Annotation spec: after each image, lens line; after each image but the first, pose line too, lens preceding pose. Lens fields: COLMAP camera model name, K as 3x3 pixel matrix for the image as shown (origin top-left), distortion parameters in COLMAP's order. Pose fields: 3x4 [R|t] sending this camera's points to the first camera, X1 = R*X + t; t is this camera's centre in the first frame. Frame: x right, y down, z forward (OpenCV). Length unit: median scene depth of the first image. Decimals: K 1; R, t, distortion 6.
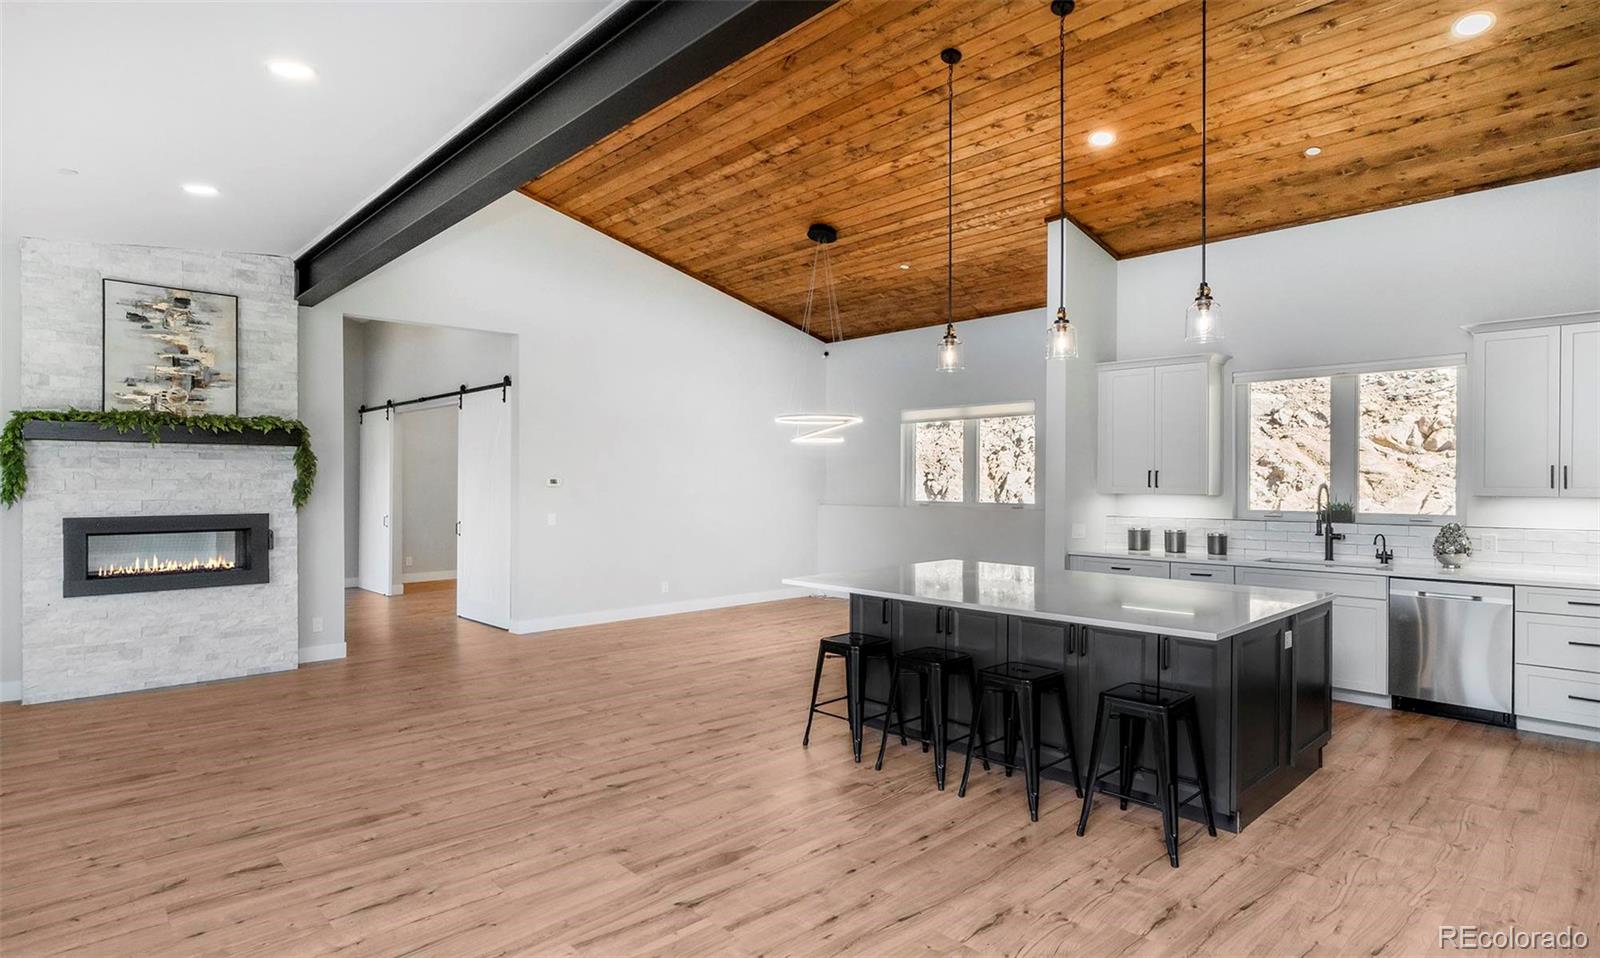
lens RADIAL K [[870.5, 0, 780.2], [0, 870.5, 474.0], [0, 0, 1]] dist [0.001693, 0.000186]
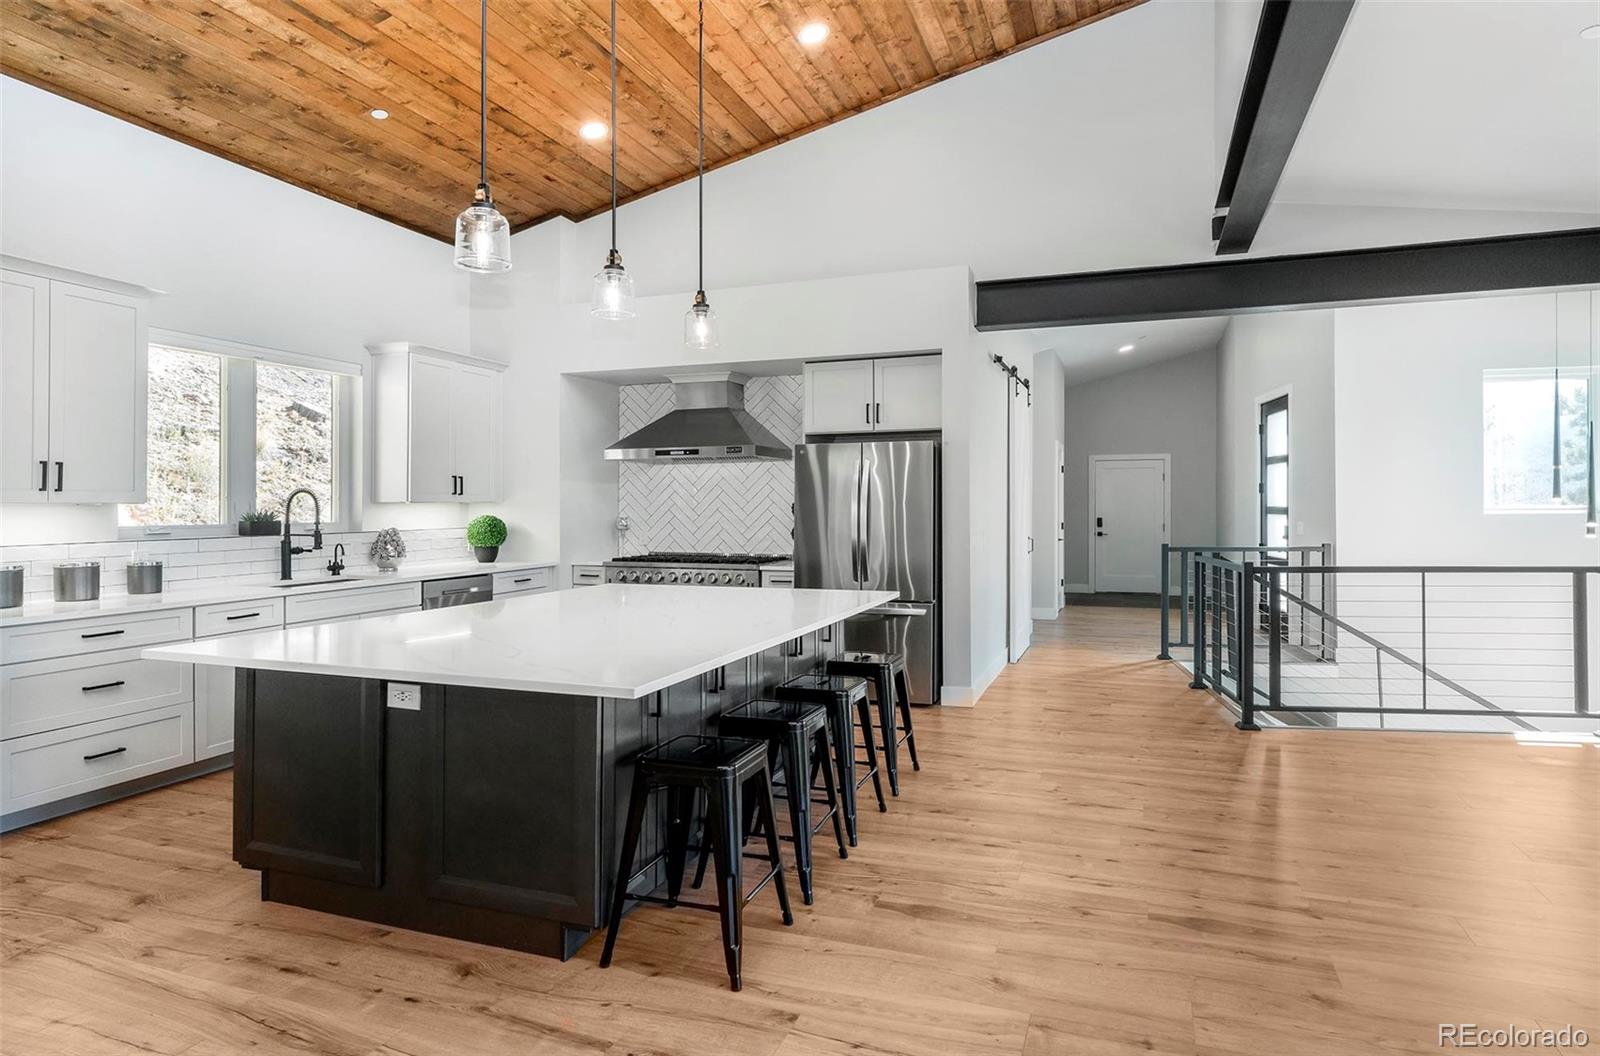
lens RADIAL K [[839.6, 0, 821.4], [0, 839.6, 491.9], [0, 0, 1]] dist [0.006321, -0.001228]
pose [[-0.464778, 0.016419, 0.885275, -0.344909], [-0.002886, 0.999795, -0.020058, 0.031072], [-0.885423, -0.011877, -0.464635, 0.968677]]
